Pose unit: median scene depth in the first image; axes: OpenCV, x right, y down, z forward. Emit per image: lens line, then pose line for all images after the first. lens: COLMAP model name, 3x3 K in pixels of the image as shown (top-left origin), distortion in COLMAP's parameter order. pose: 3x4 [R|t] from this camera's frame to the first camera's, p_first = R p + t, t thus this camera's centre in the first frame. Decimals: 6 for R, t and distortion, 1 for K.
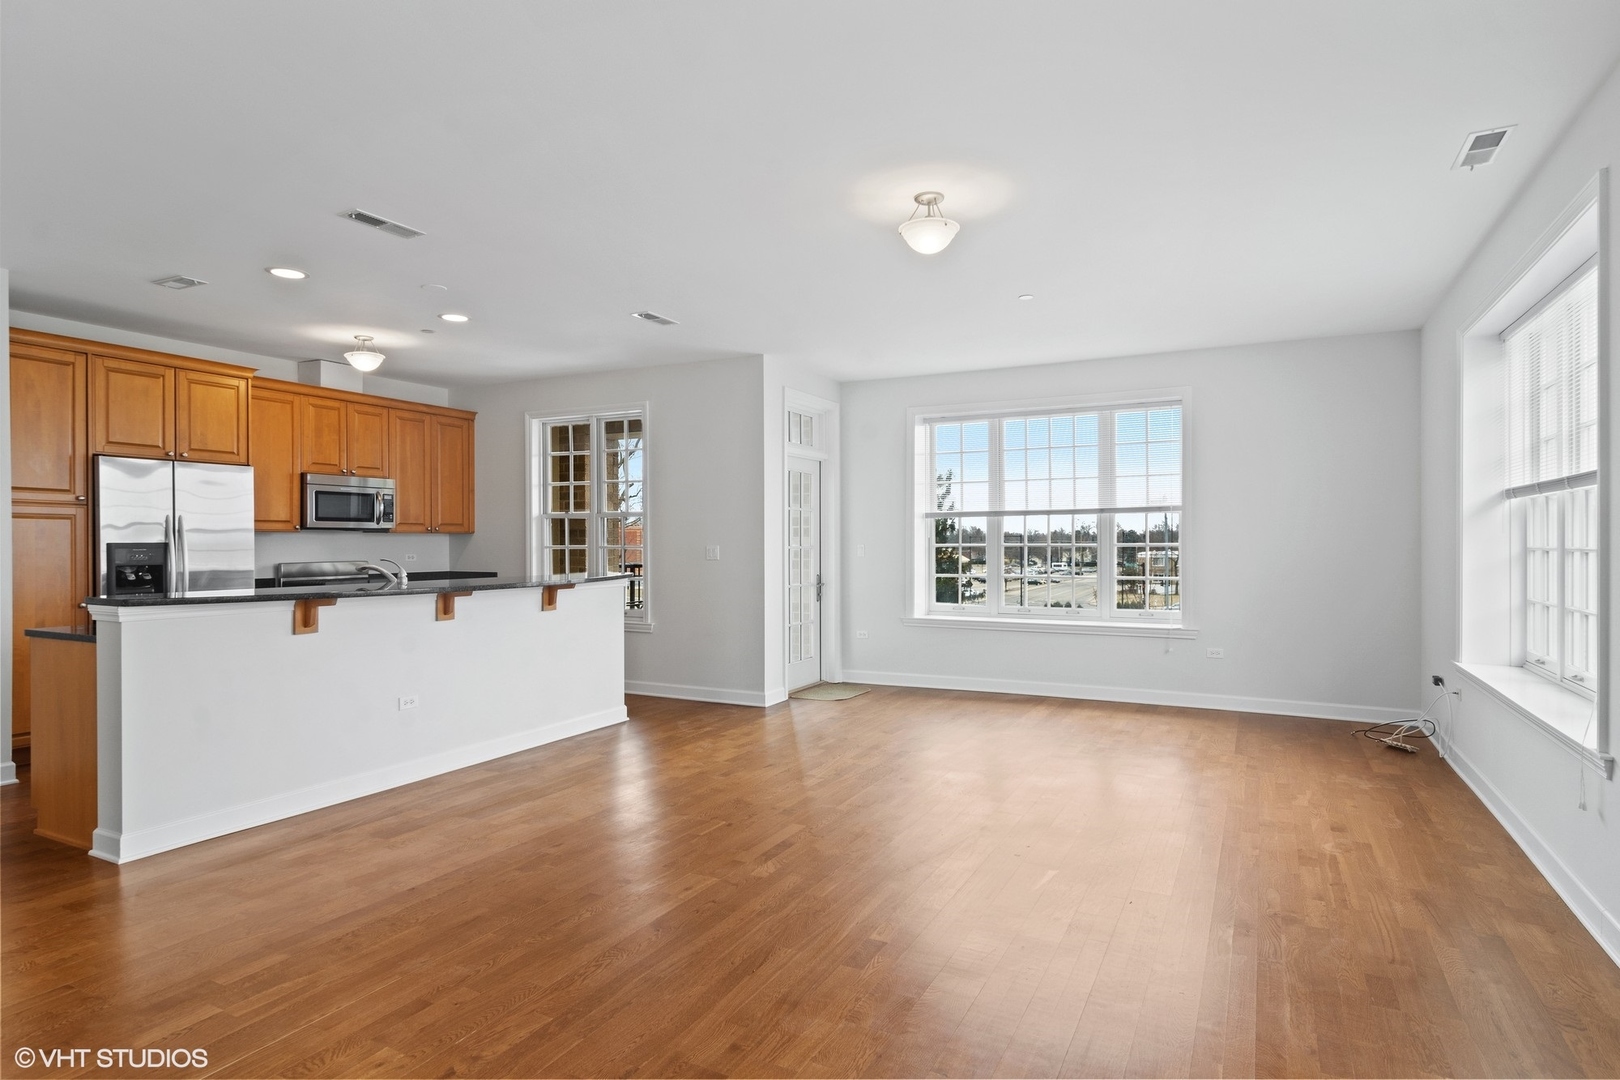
lens RADIAL K [[874.5, 0, 813.0], [0, 874.5, 550.9], [0, 0, 1]] dist [0.002389, 0.001620]
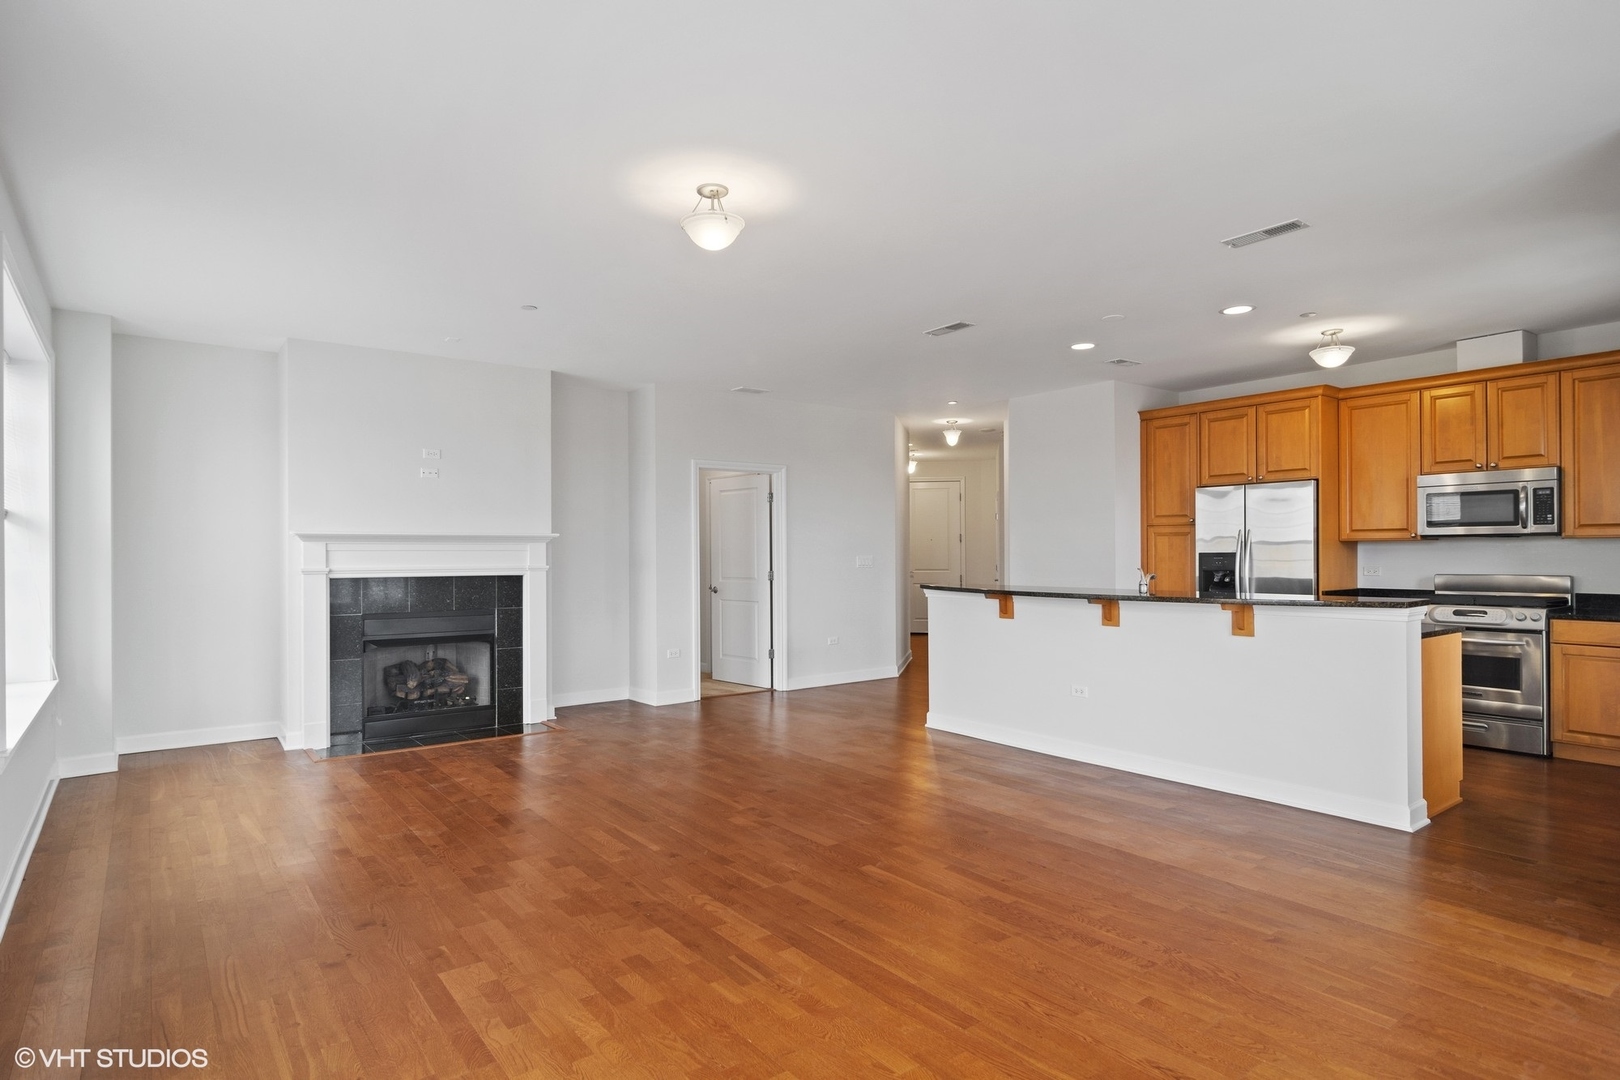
lens RADIAL K [[874.5, 0, 813.0], [0, 874.5, 550.9], [0, 0, 1]] dist [0.002389, 0.001620]
pose [[-0.425750, 0.000356, -0.904841, 0.622076], [-0.005820, 0.999978, 0.003132, -0.011785], [0.904822, 0.006599, -0.425739, 0.992688]]
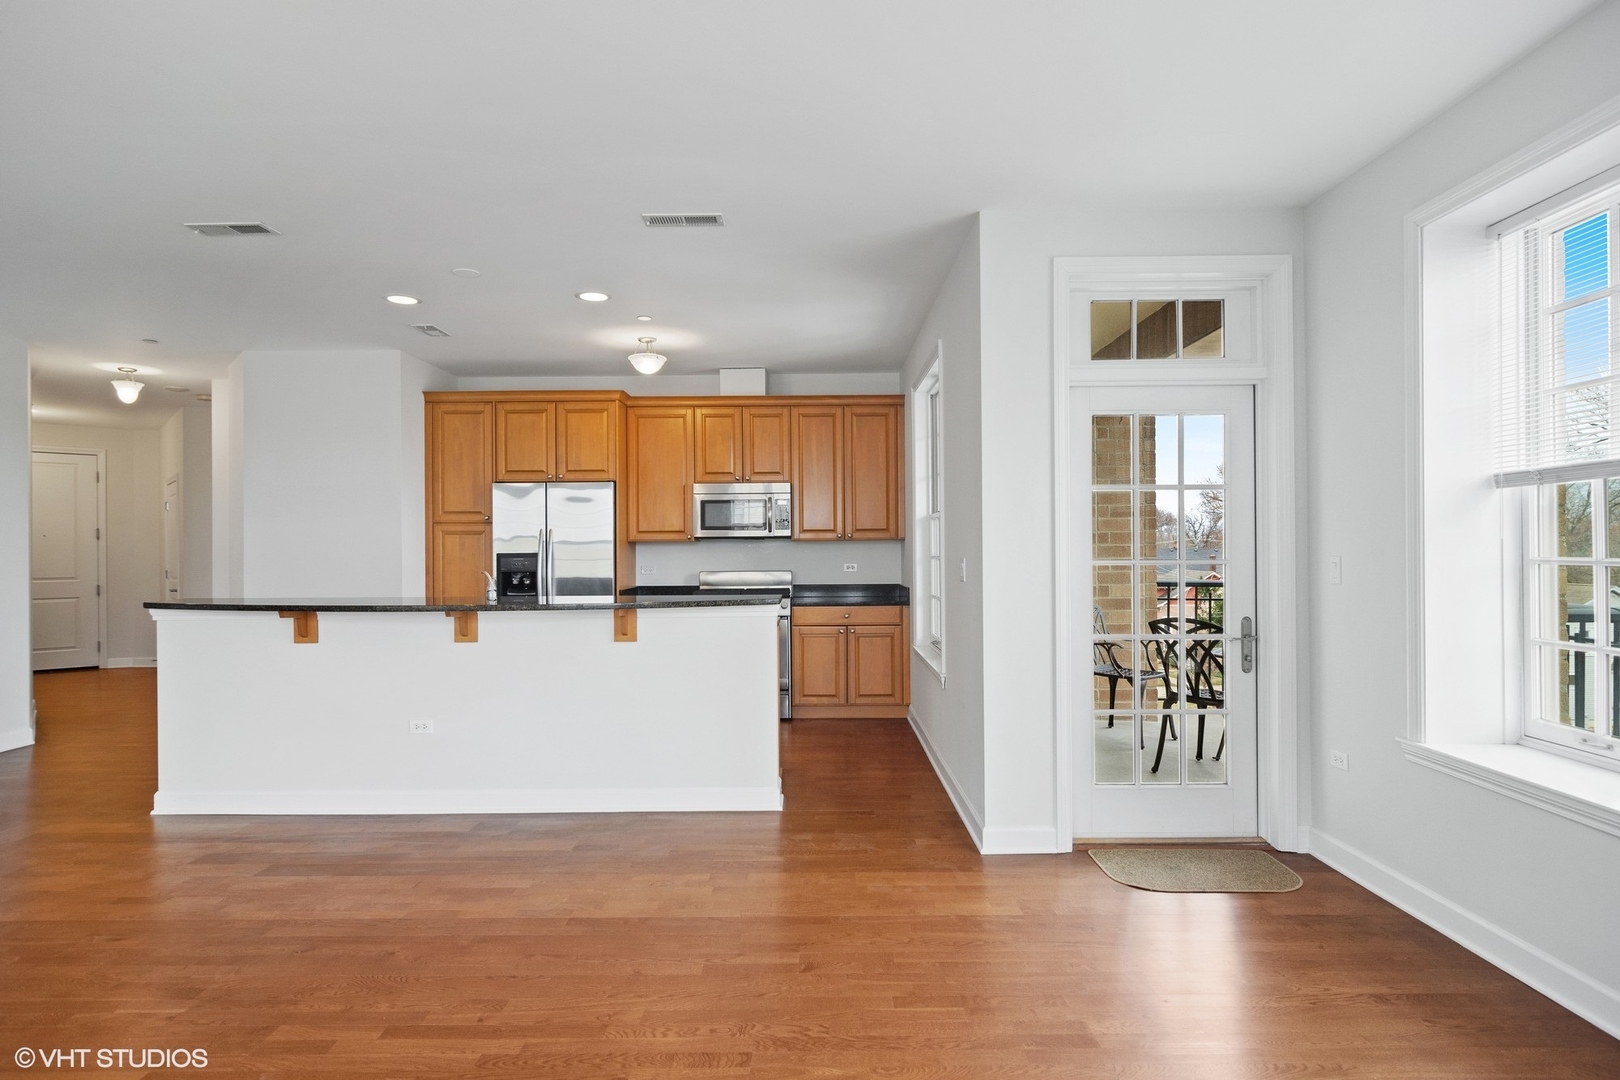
lens RADIAL K [[874.5, 0, 813.0], [0, 874.5, 550.9], [0, 0, 1]] dist [0.002389, 0.001620]
pose [[0.456354, -0.000131, -0.889798, 0.468855], [-0.004480, 0.999987, -0.002445, -0.010916], [0.889787, 0.005102, 0.456348, 0.800409]]
